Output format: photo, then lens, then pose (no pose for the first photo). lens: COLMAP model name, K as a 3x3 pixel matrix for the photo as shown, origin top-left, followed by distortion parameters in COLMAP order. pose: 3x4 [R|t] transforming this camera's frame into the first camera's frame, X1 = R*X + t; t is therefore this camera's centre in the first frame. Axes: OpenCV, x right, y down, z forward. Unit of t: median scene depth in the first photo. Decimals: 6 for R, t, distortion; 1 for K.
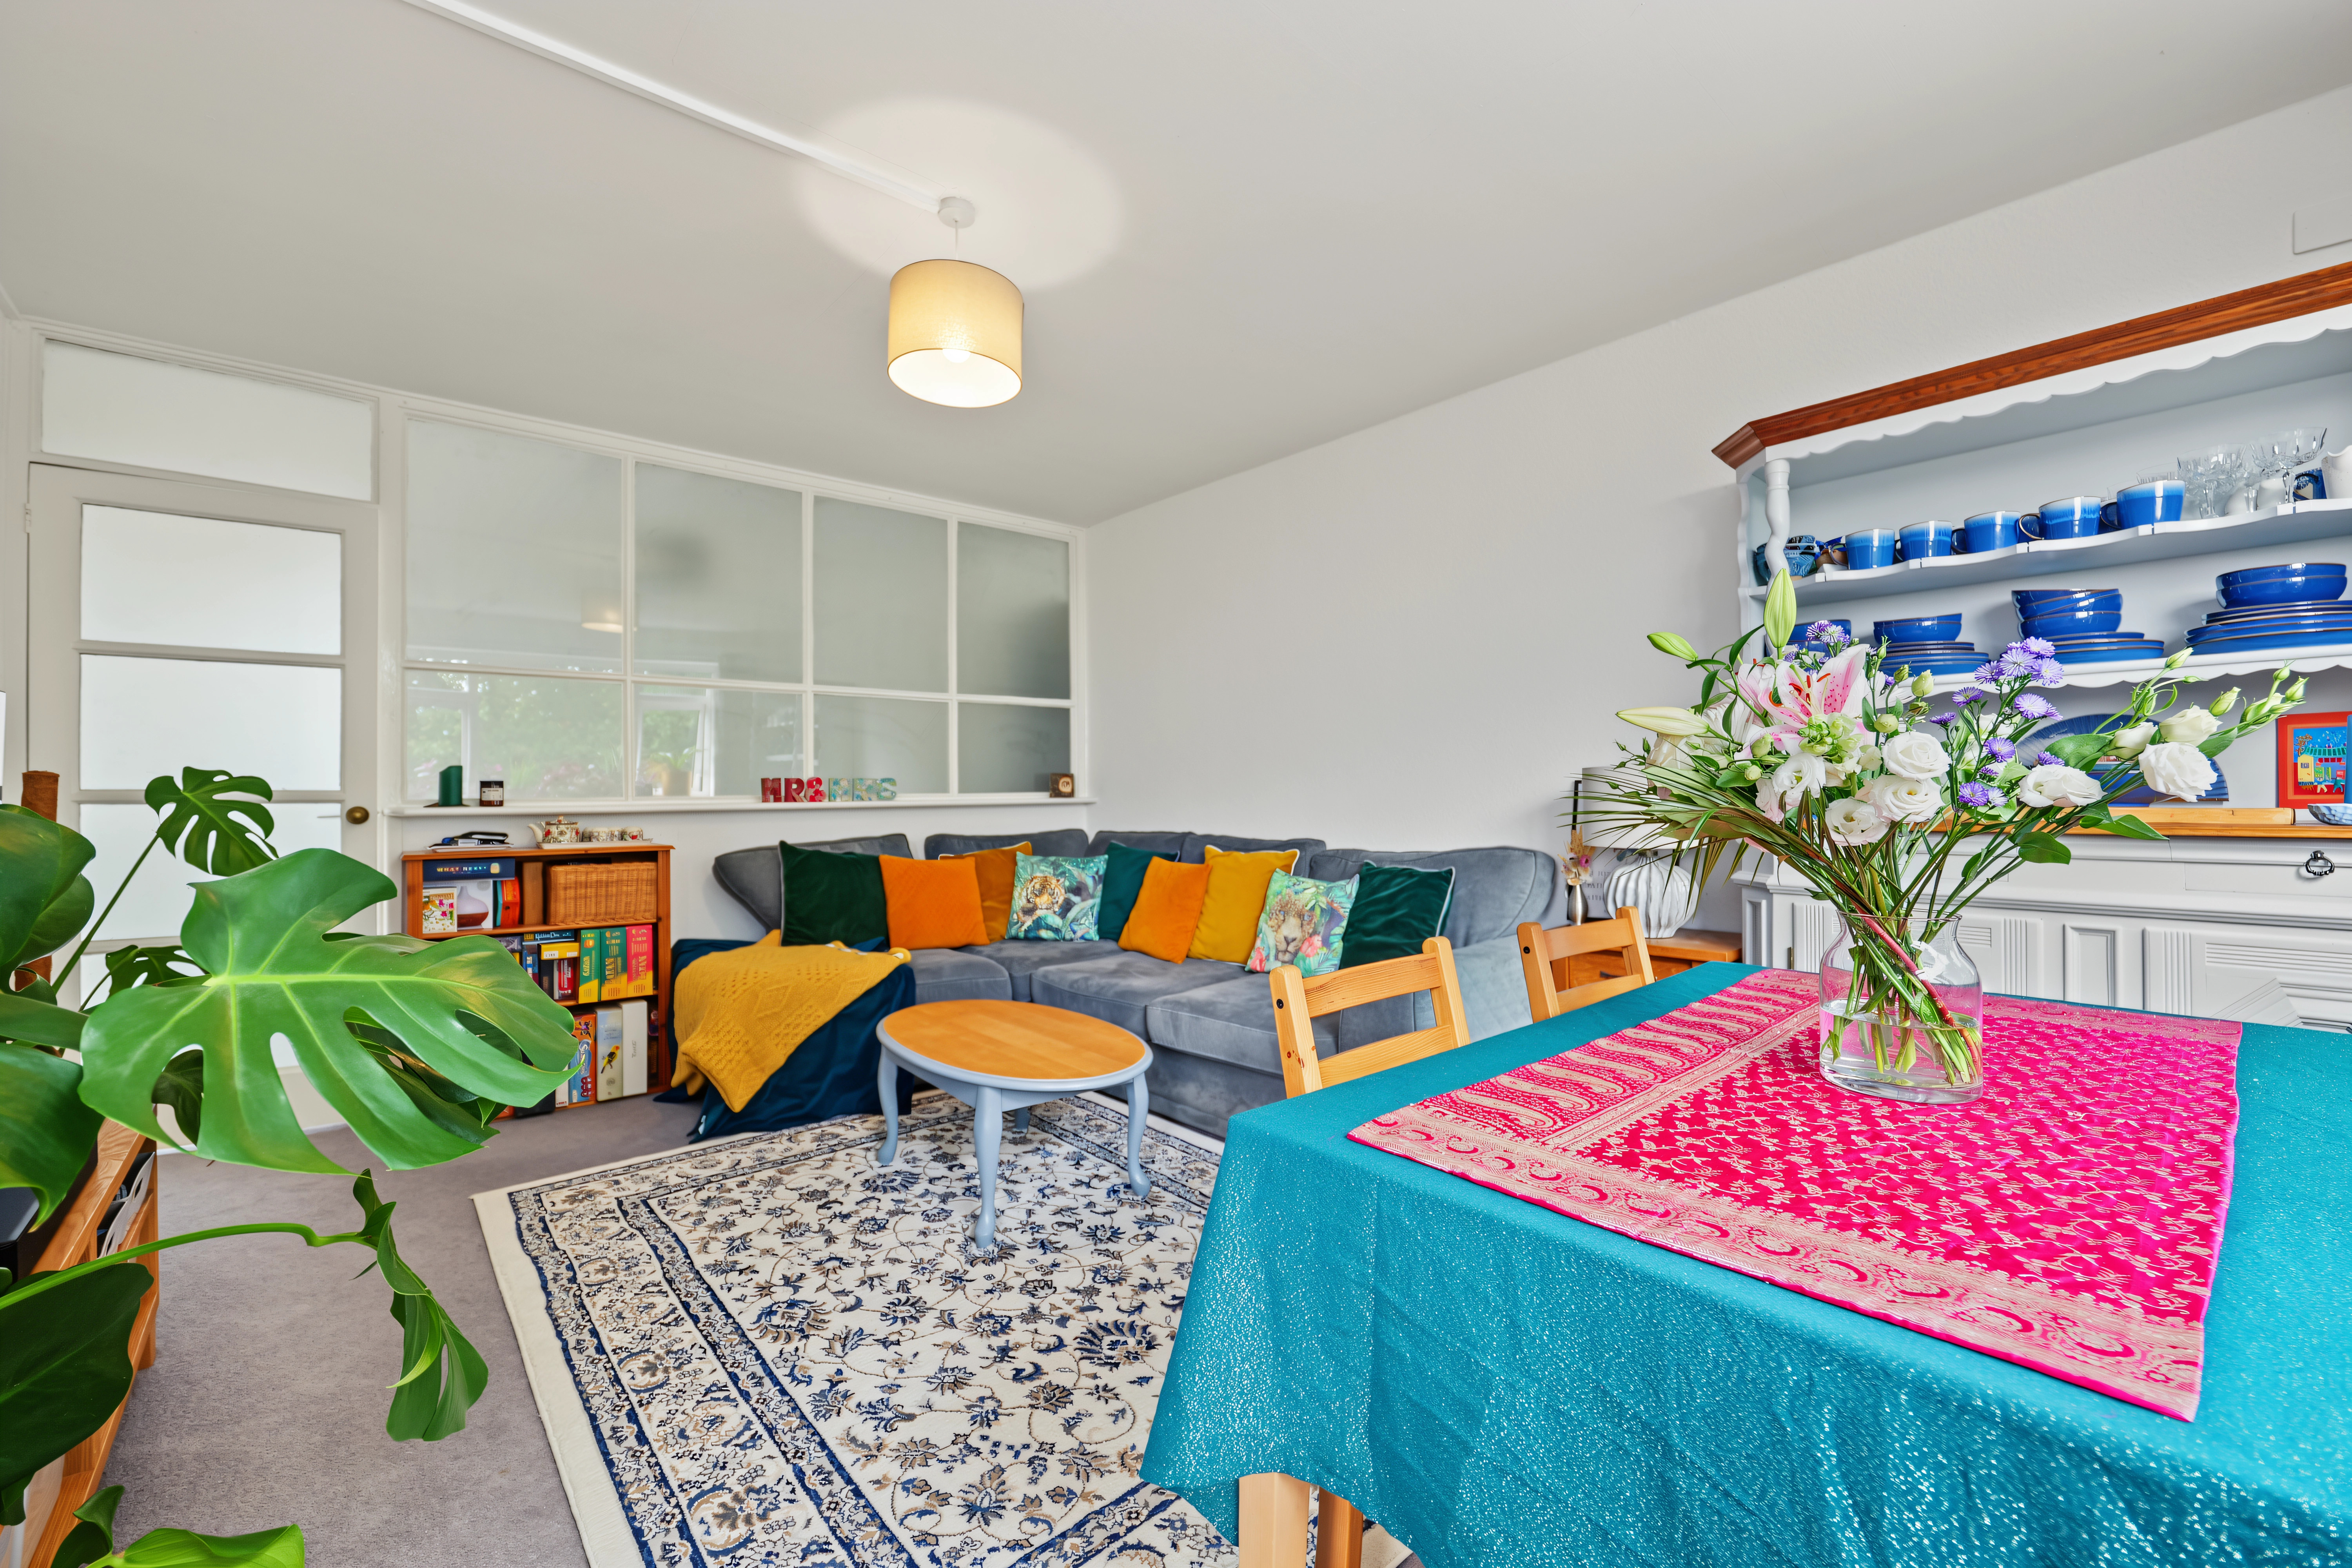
lens RADIAL K [[966.4, 0, 1178.6], [0, 966.4, 784.0], [0, 0, 1]] dist [-0.010851, 0.000204]
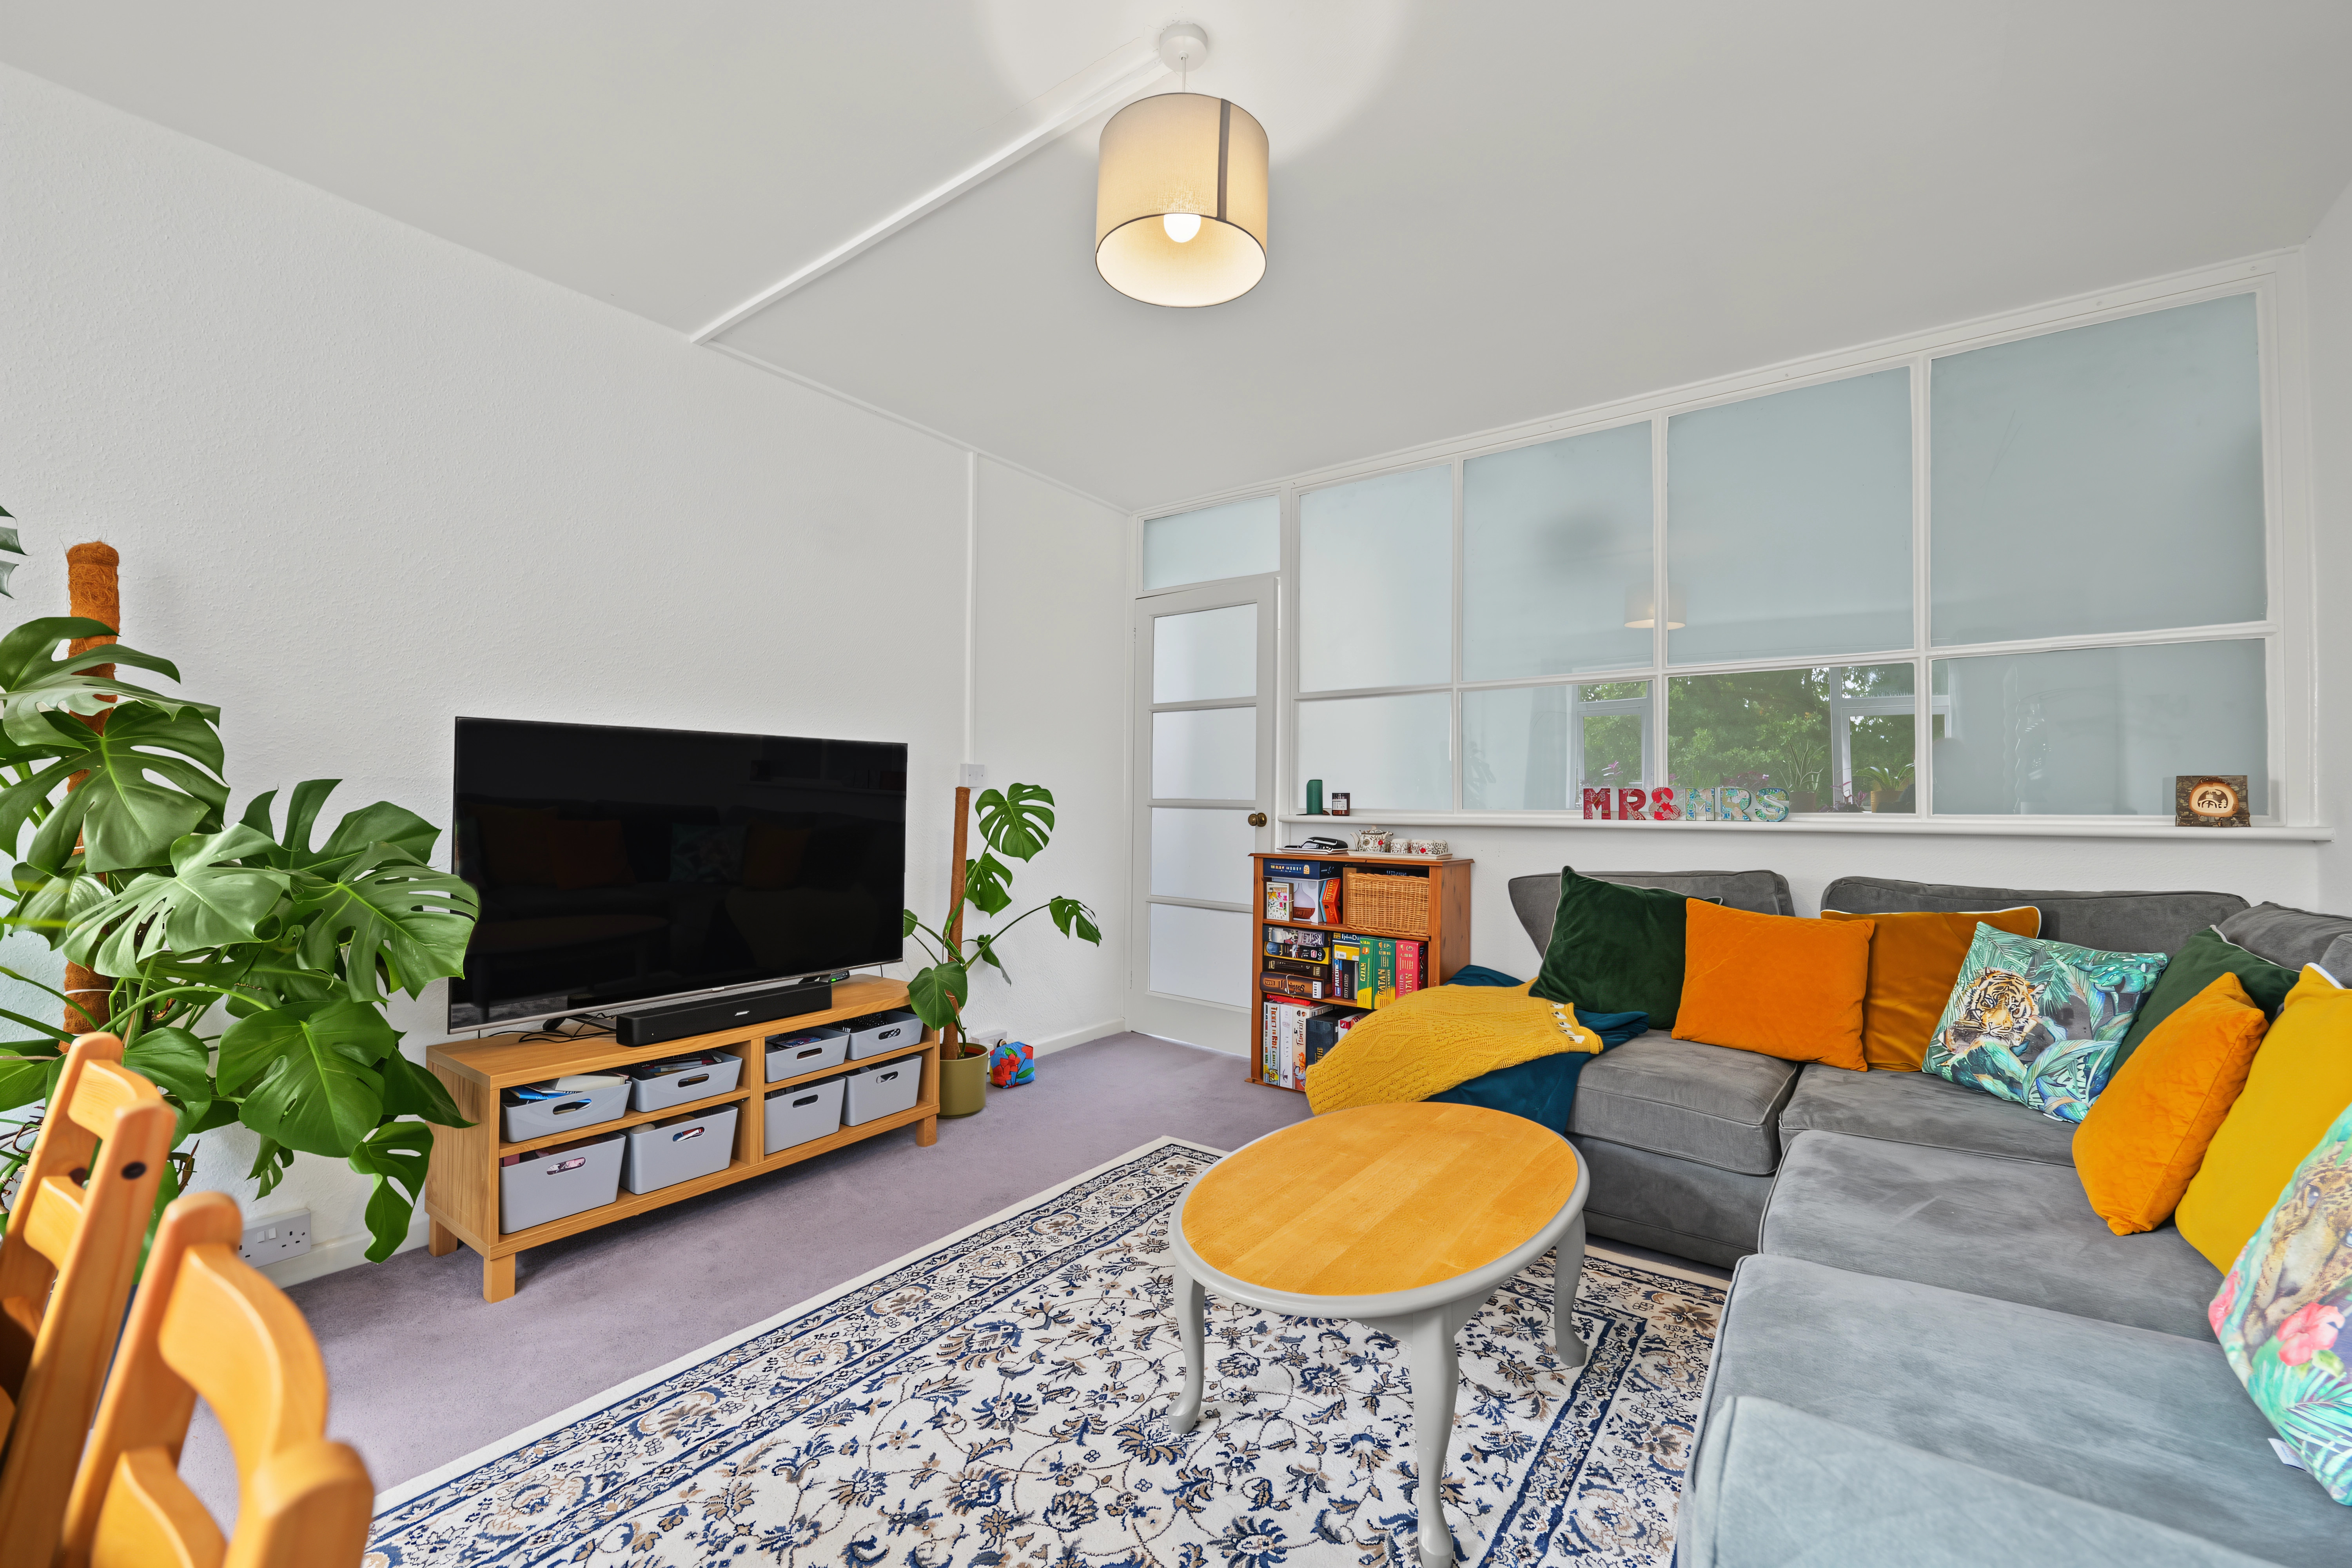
lens RADIAL K [[966.4, 0, 1177.9], [0, 966.4, 782.4], [0, 0, 1]] dist [-0.010851, 0.000204]
pose [[0.206253, -0.011006, -0.978437, 0.454241], [-0.002192, 0.999929, -0.011710, -0.001926], [0.978496, 0.004560, 0.206214, 0.746691]]
